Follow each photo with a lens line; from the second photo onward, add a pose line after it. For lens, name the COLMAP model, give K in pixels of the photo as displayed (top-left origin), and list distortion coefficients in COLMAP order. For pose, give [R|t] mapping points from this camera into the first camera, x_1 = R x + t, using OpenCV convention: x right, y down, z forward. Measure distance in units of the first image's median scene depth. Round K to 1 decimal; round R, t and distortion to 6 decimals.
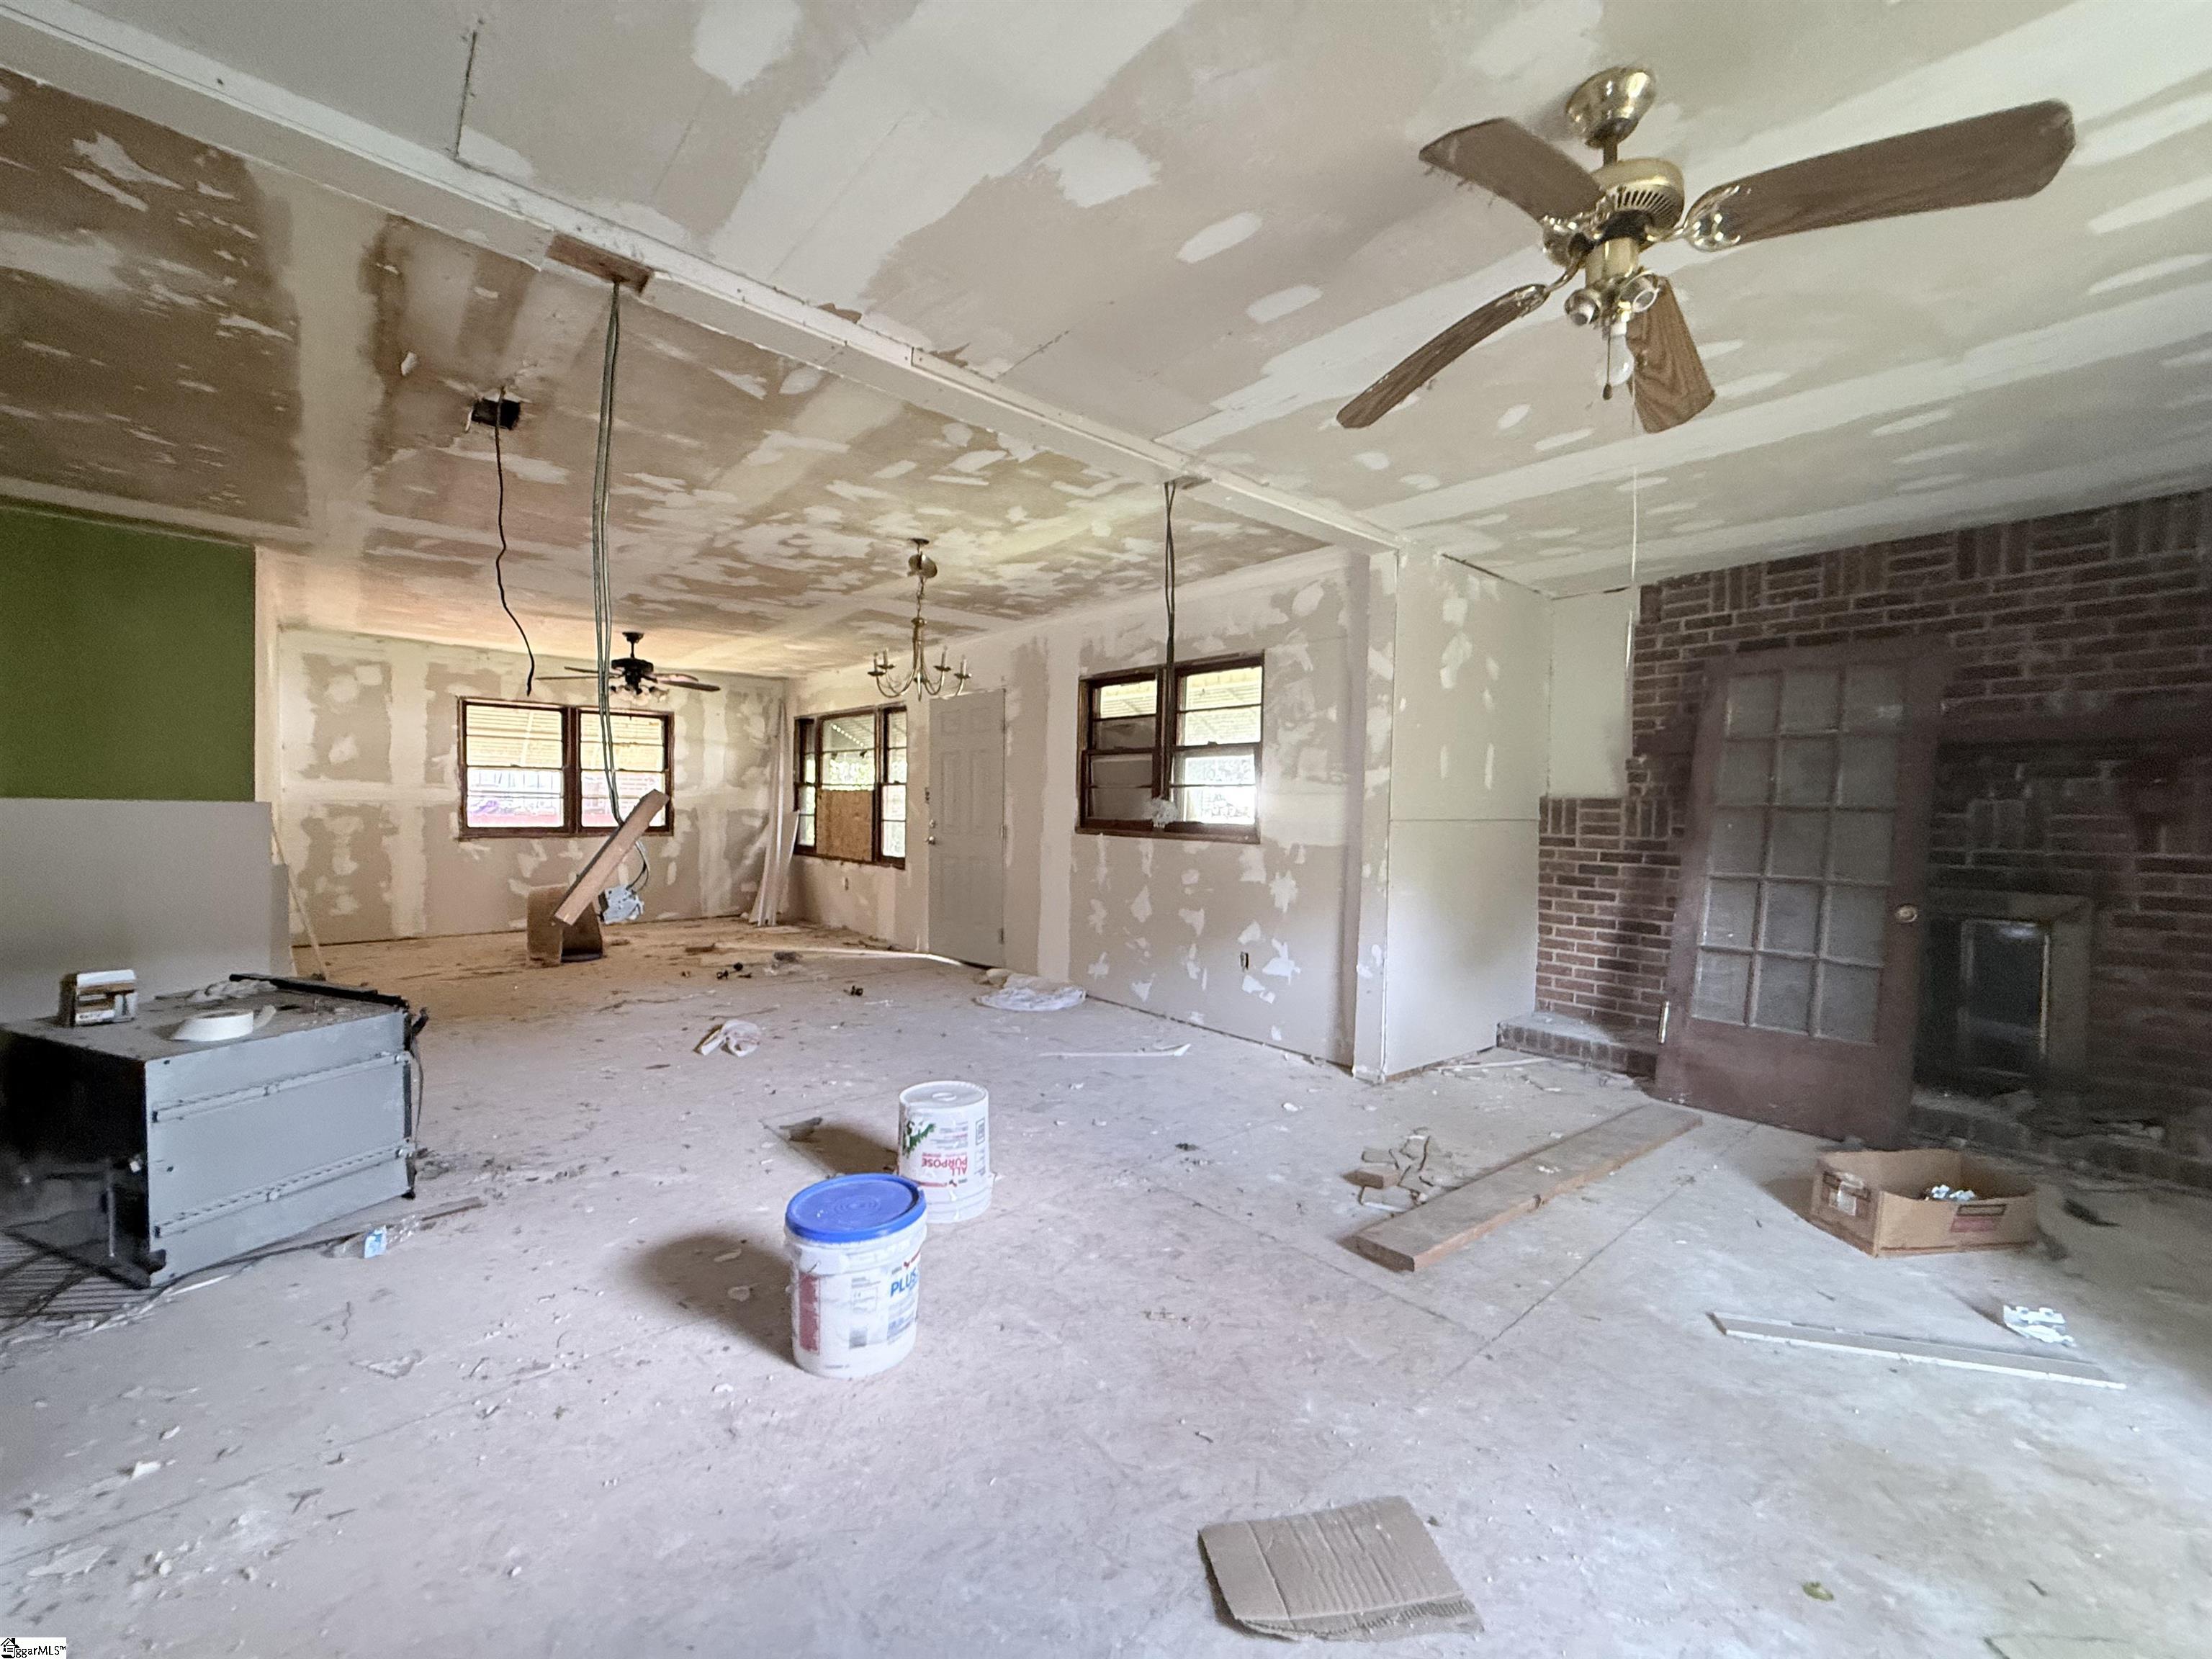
lens RADIAL K [[883.9, 0, 1100.5], [0, 883.9, 831.4], [0, 0, 1]] dist [-0.000293, 0.000343]
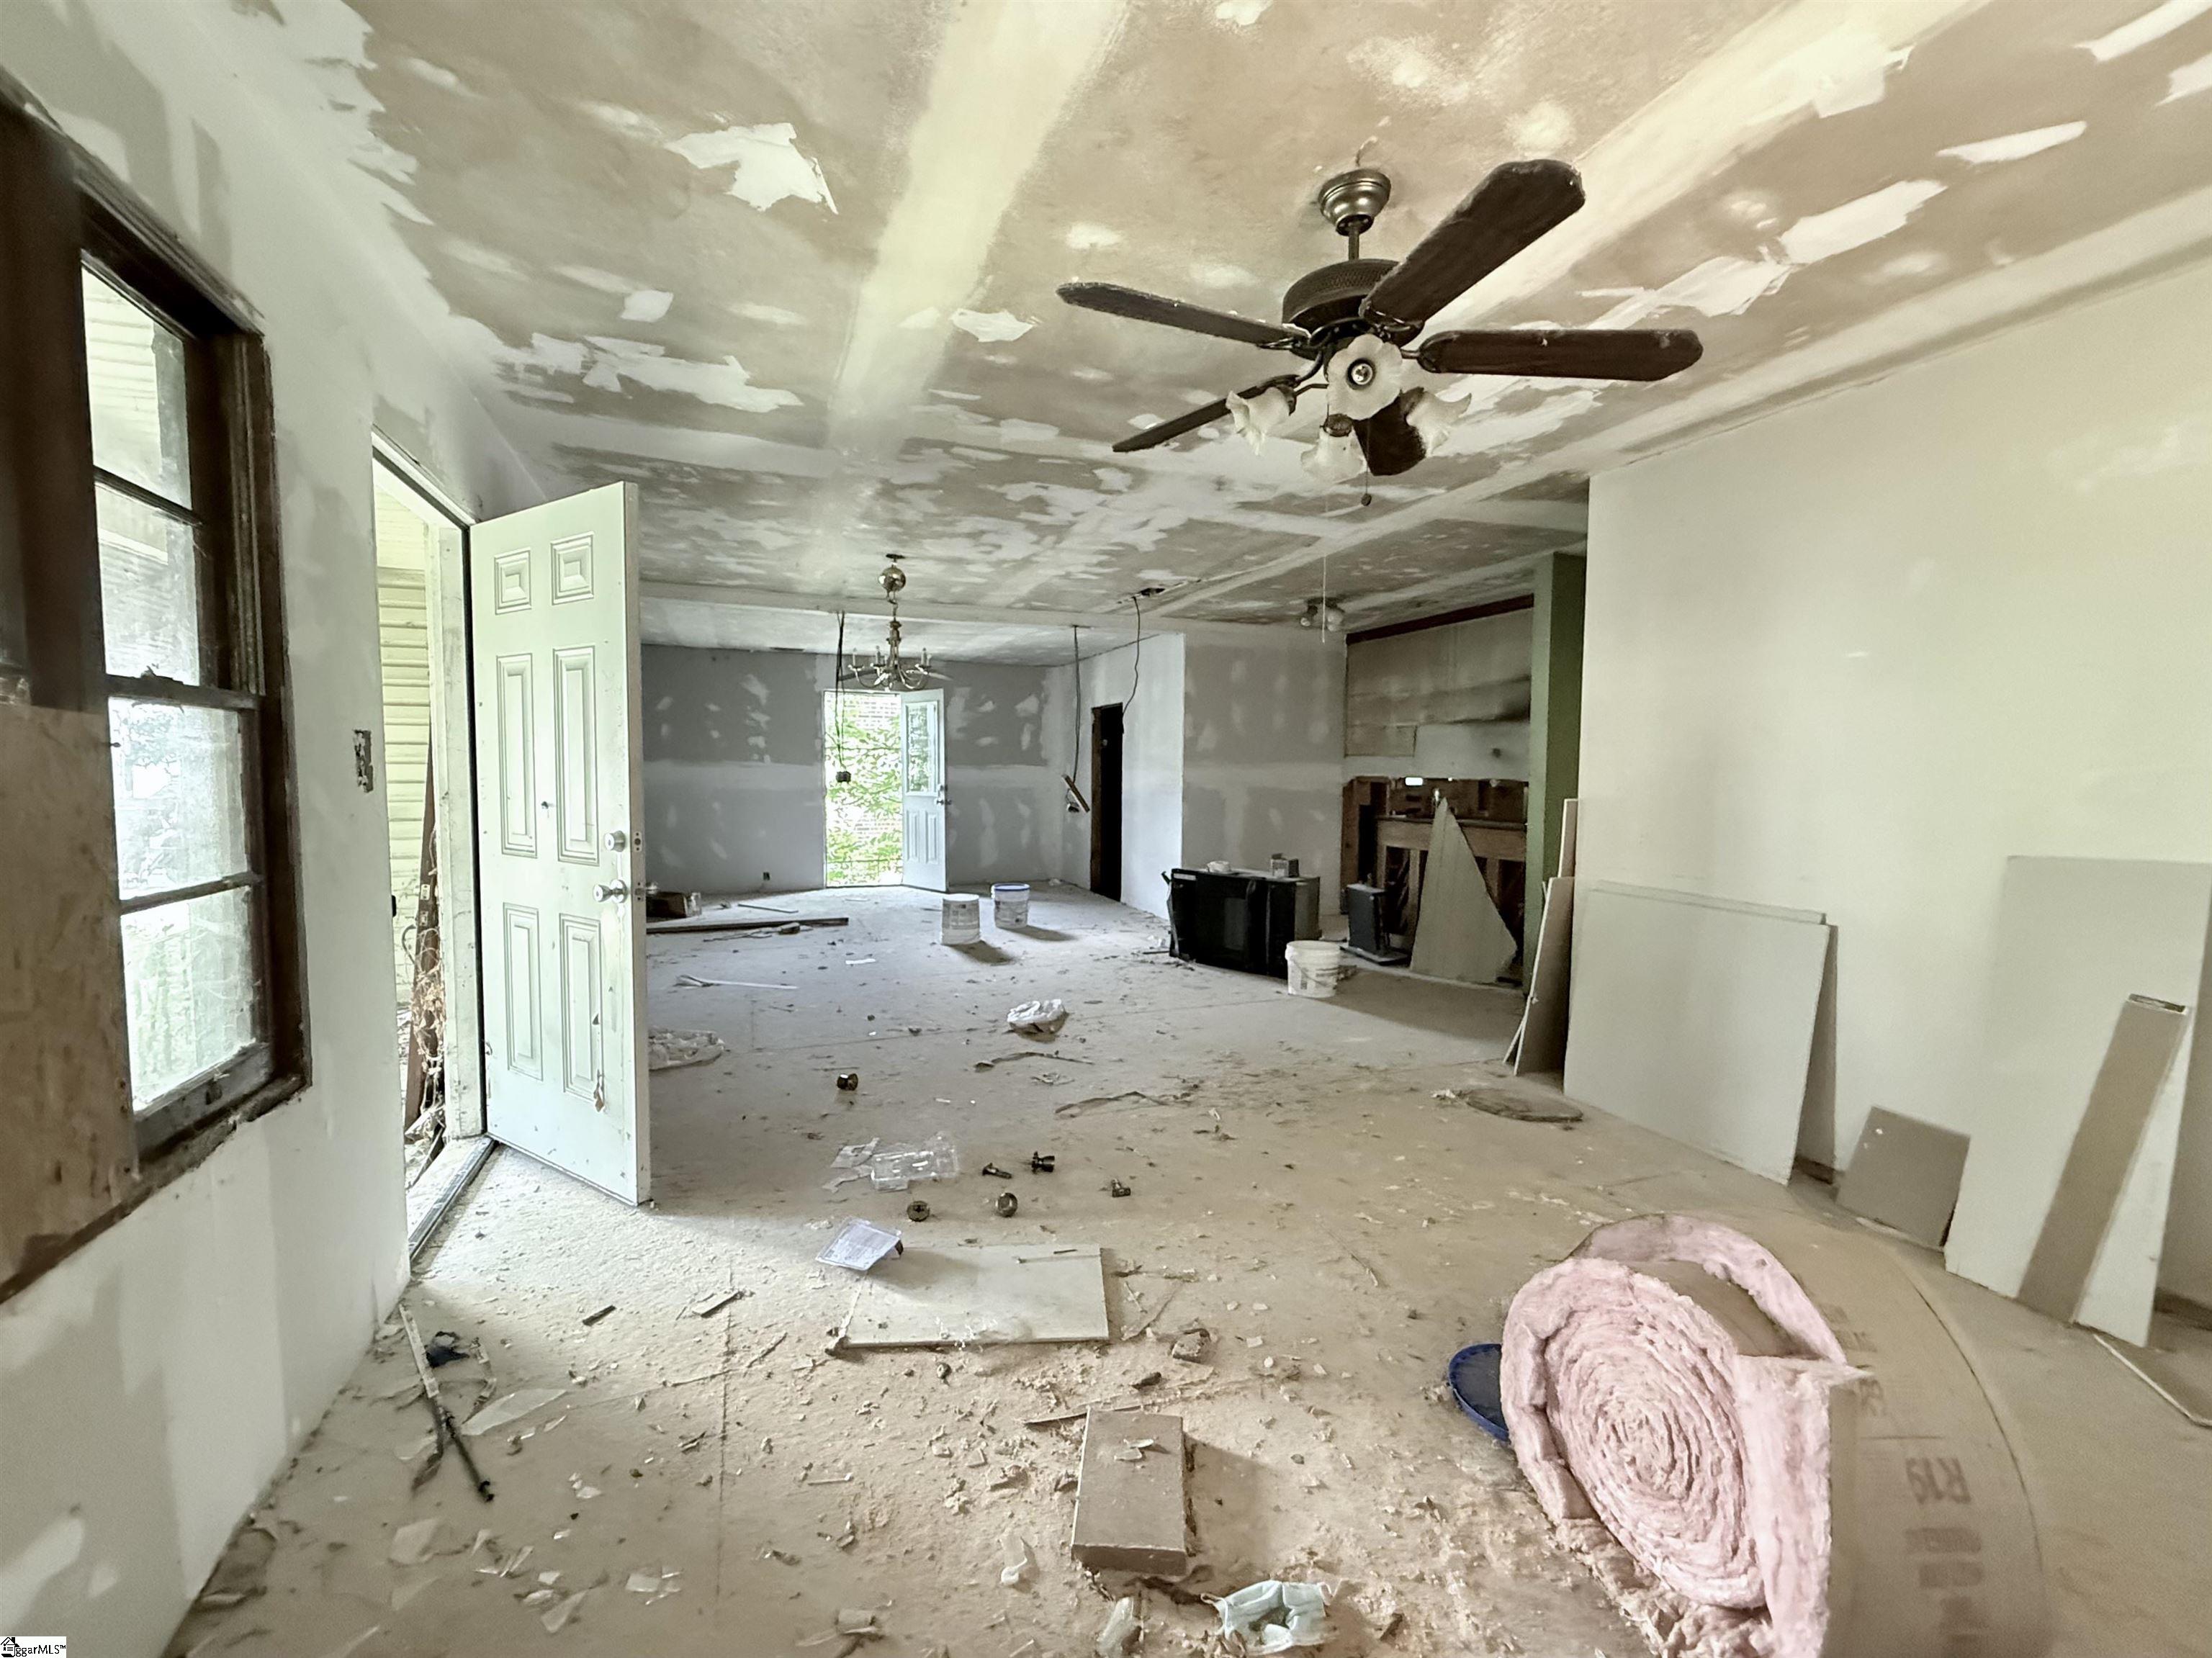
lens RADIAL K [[904.1, 0, 1099.9], [0, 904.1, 832.4], [0, 0, 1]] dist [0.000302, 0.000296]
pose [[-0.941157, -0.047018, 0.334682, -0.854465], [-0.013337, 0.994671, 0.102230, -0.084833], [-0.337706, 0.091751, -0.936769, 2.002397]]
